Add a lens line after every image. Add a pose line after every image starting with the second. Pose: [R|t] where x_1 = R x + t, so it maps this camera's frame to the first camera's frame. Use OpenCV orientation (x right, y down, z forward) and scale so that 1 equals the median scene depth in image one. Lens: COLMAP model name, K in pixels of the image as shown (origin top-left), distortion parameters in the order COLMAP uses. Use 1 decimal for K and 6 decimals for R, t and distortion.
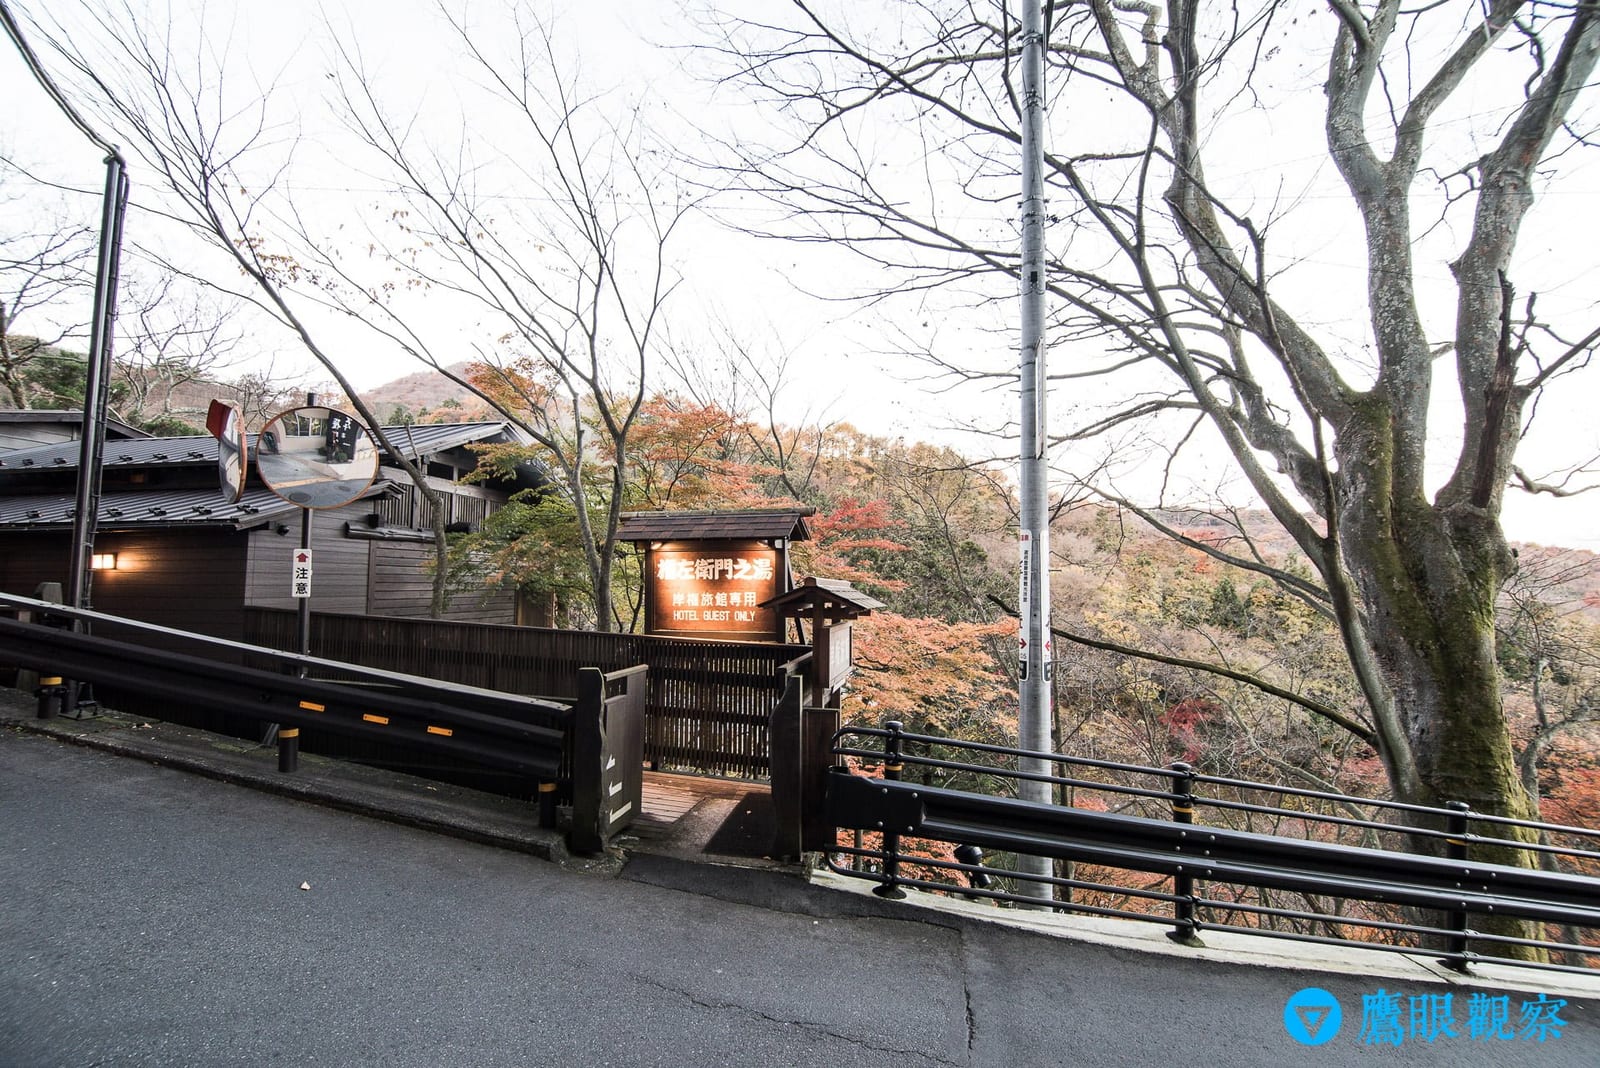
lens RADIAL K [[714.9, 0, 804.2], [0, 714.9, 530.9], [0, 0, 1]] dist [-0.002981, -0.006781]
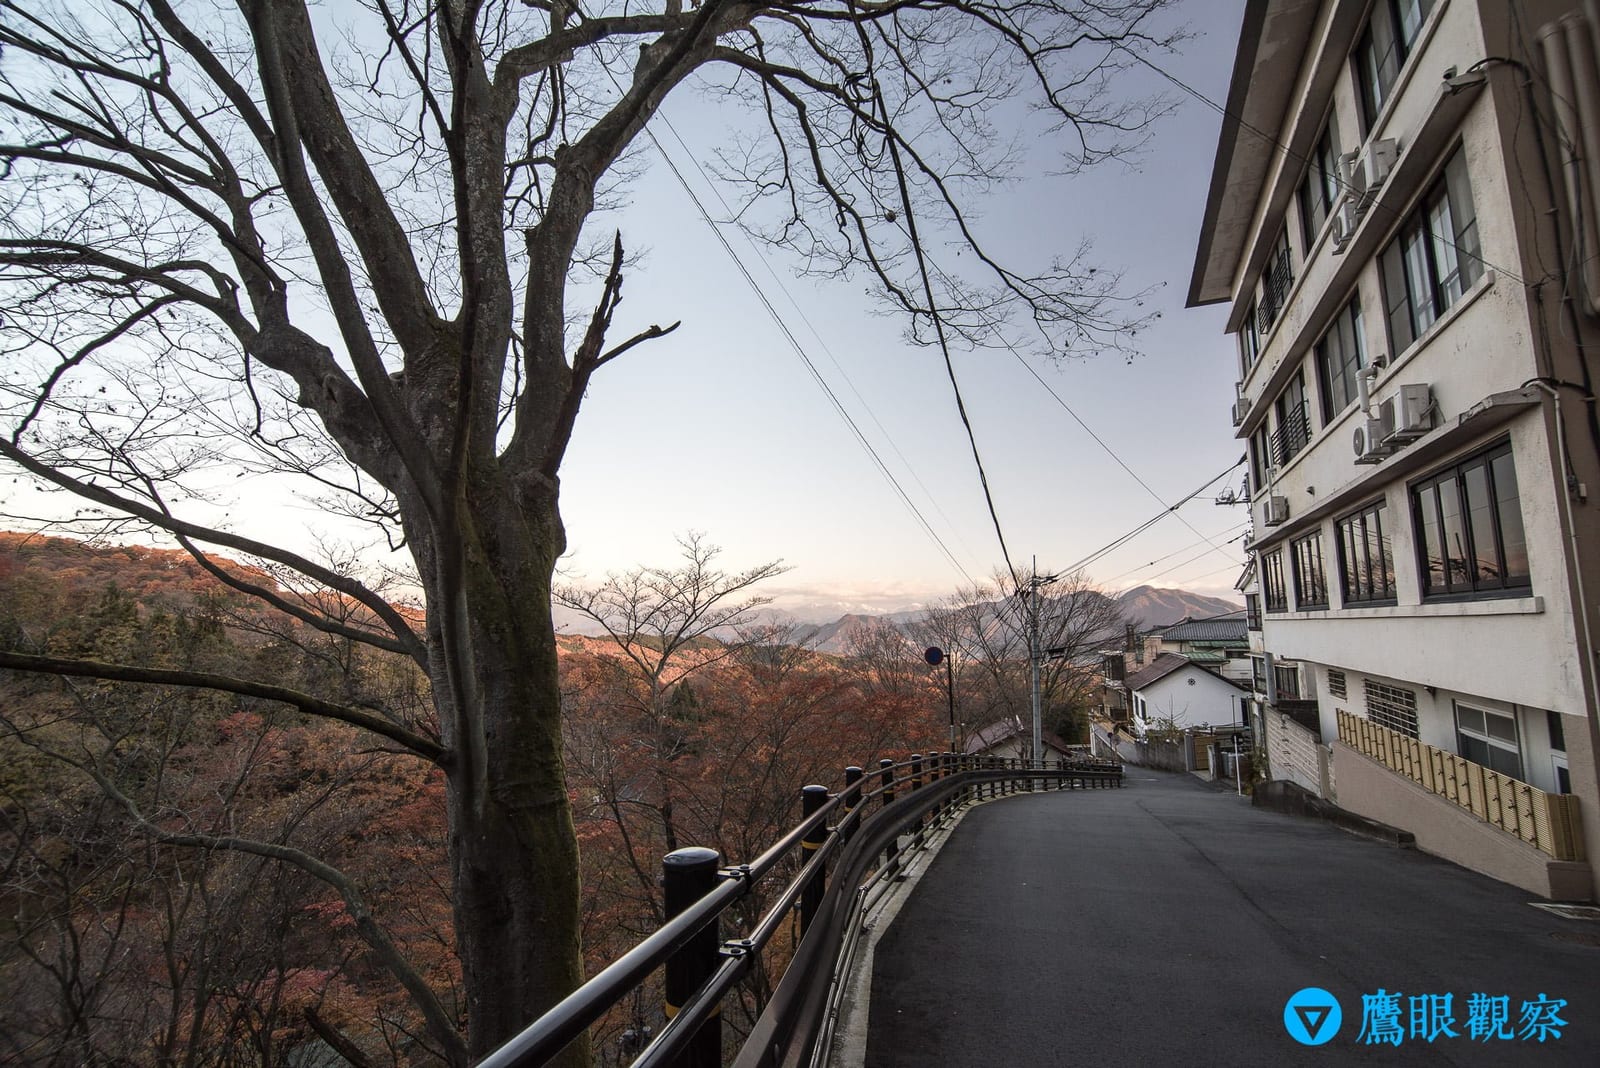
lens RADIAL K [[714.9, 0, 804.2], [0, 714.9, 530.9], [0, 0, 1]] dist [-0.002981, -0.006781]
pose [[0.179775, 0.127029, 0.975471, 0.114151], [-0.061321, 0.991146, -0.117769, 0.121870], [-0.981795, -0.038645, 0.185973, 0.491260]]
